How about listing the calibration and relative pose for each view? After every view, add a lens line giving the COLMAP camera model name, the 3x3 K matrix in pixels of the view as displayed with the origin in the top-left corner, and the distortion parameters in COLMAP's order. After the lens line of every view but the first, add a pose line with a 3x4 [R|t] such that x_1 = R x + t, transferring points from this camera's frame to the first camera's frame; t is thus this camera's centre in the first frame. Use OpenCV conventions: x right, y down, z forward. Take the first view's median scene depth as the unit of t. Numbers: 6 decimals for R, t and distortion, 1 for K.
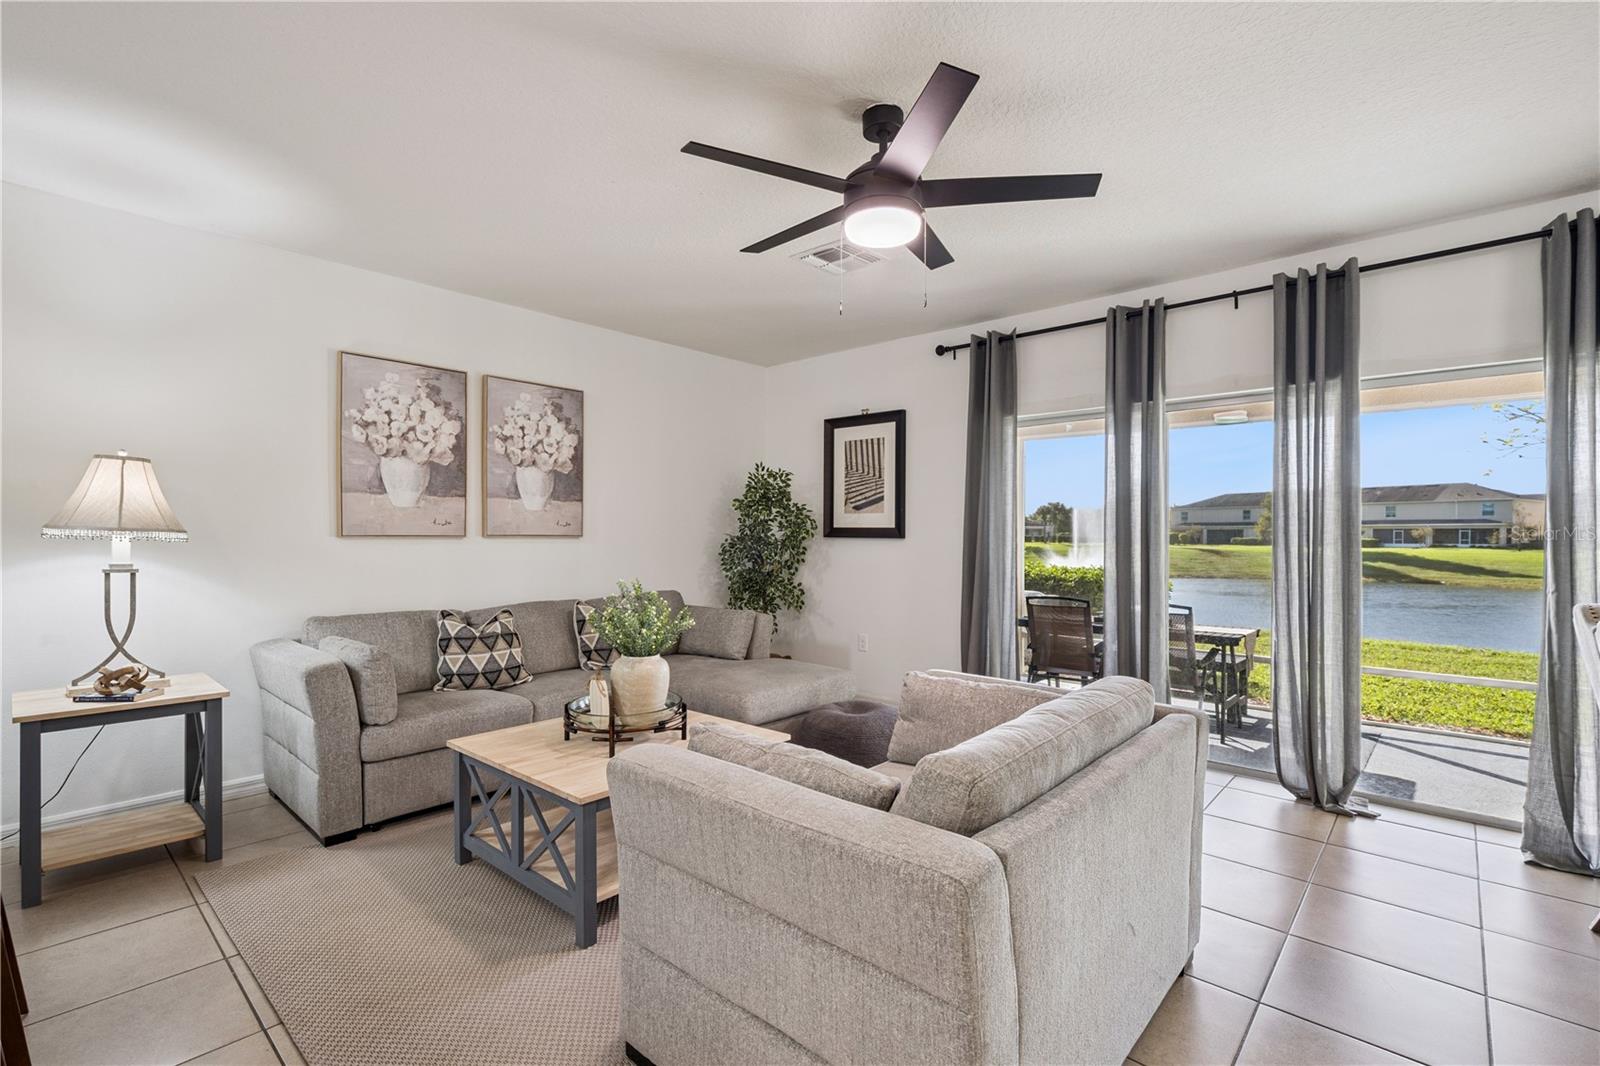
lens RADIAL K [[733.3, 0, 812.3], [0, 733.3, 539.2], [0, 0, 1]] dist [0.005176, 0.001133]
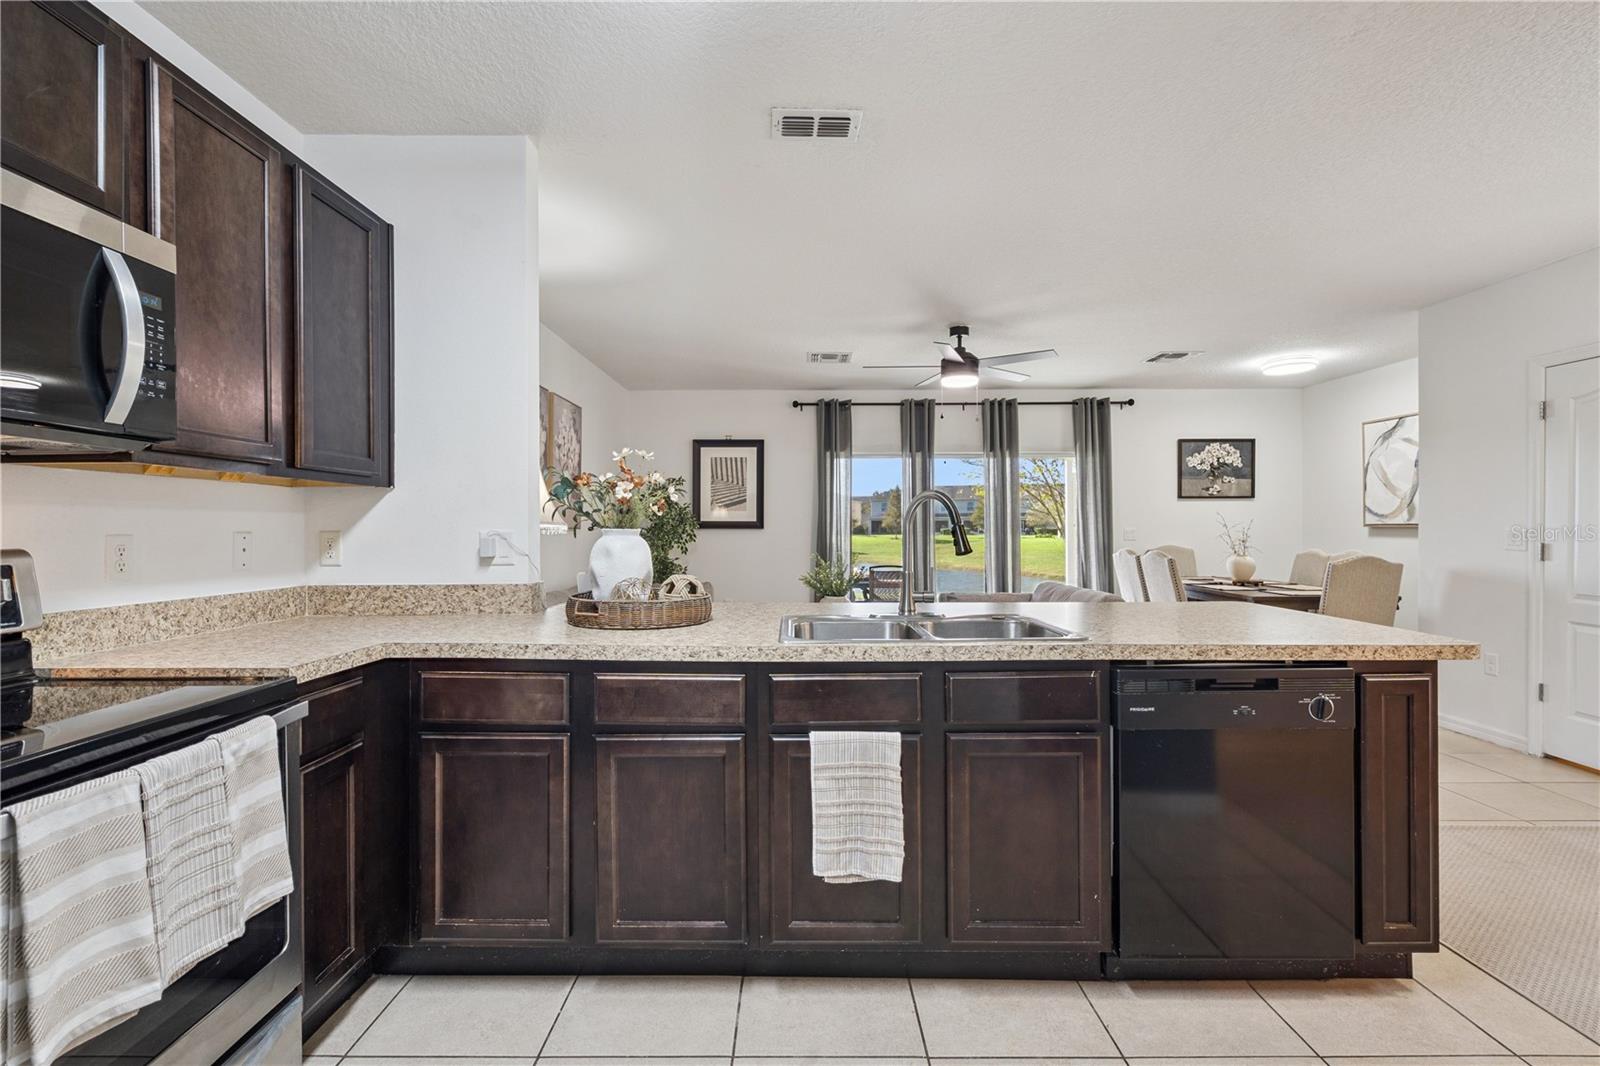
lens RADIAL K [[733.3, 0, 800.7], [0, 733.3, 525.9], [0, 0, 1]] dist [0.005176, 0.001133]
pose [[0.737378, -0.006561, 0.675449, -1.055496], [0.012561, 0.999913, -0.004000, 0.000642], [-0.675364, 0.011434, 0.737396, -0.152545]]
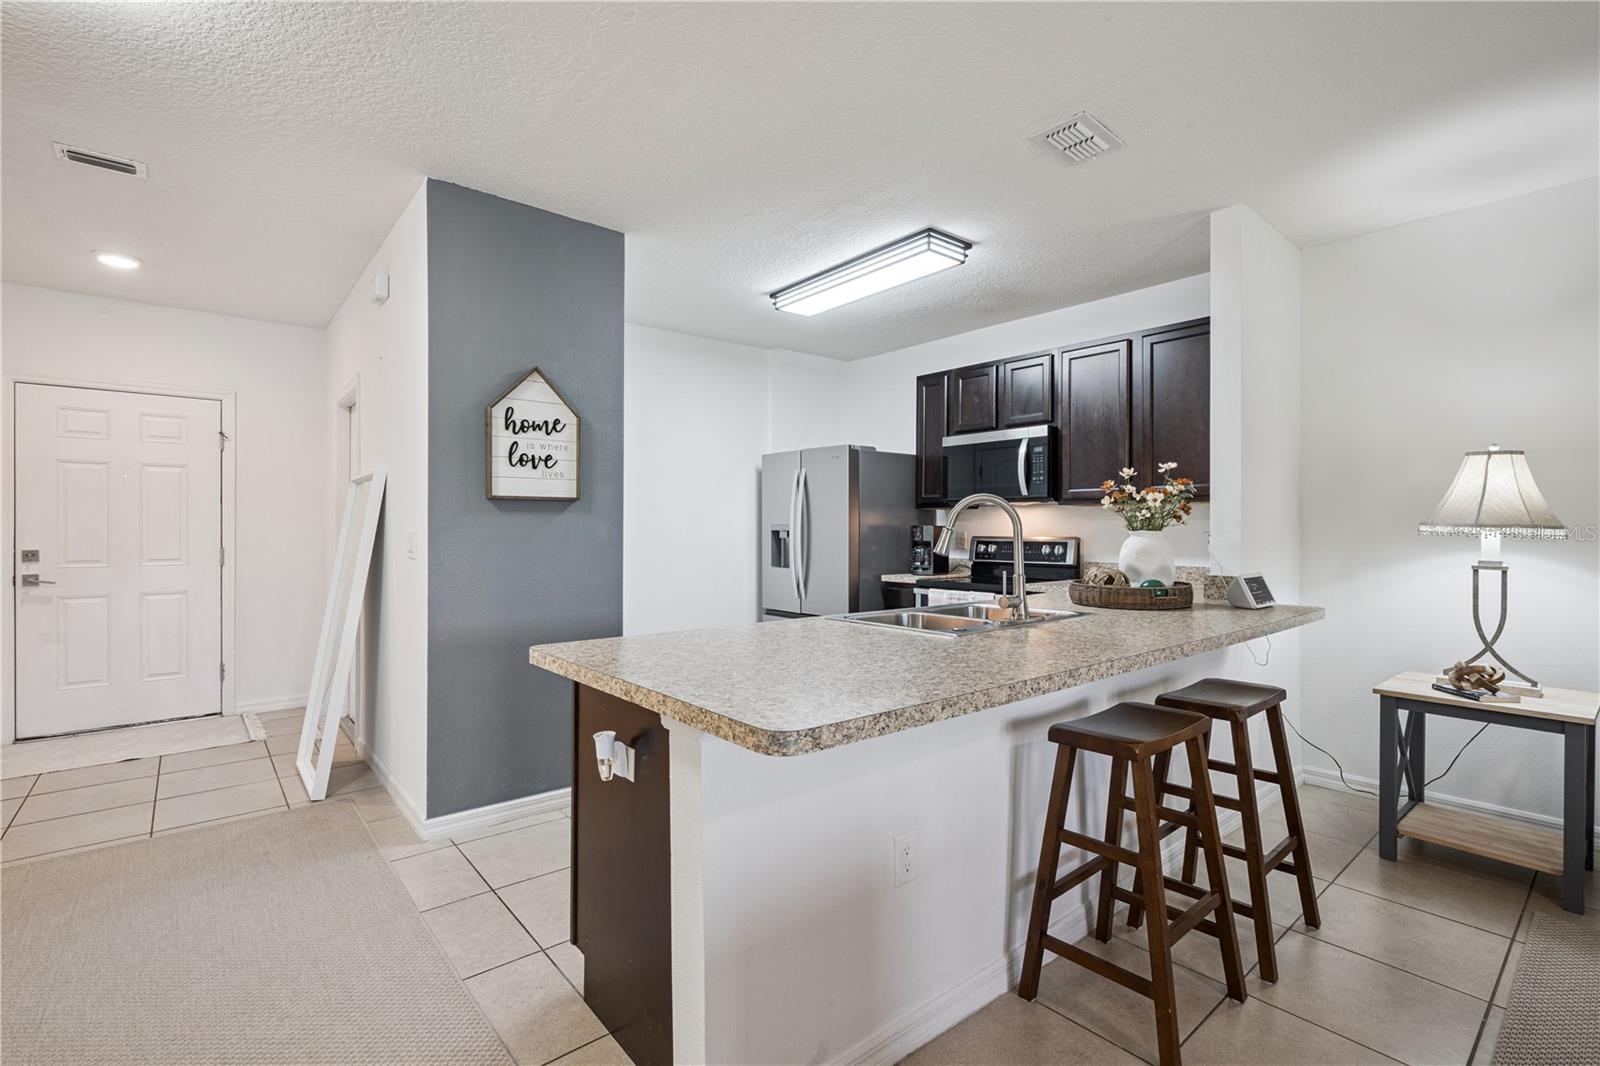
lens RADIAL K [[733.3, 0, 803.6], [0, 733.3, 537.3], [0, 0, 1]] dist [0.005176, 0.001133]
pose [[-0.127305, 0.002661, -0.991860, 0.112946], [-0.013156, 0.999904, 0.004371, 0.007280], [0.991776, 0.013606, -0.127258, 0.163675]]
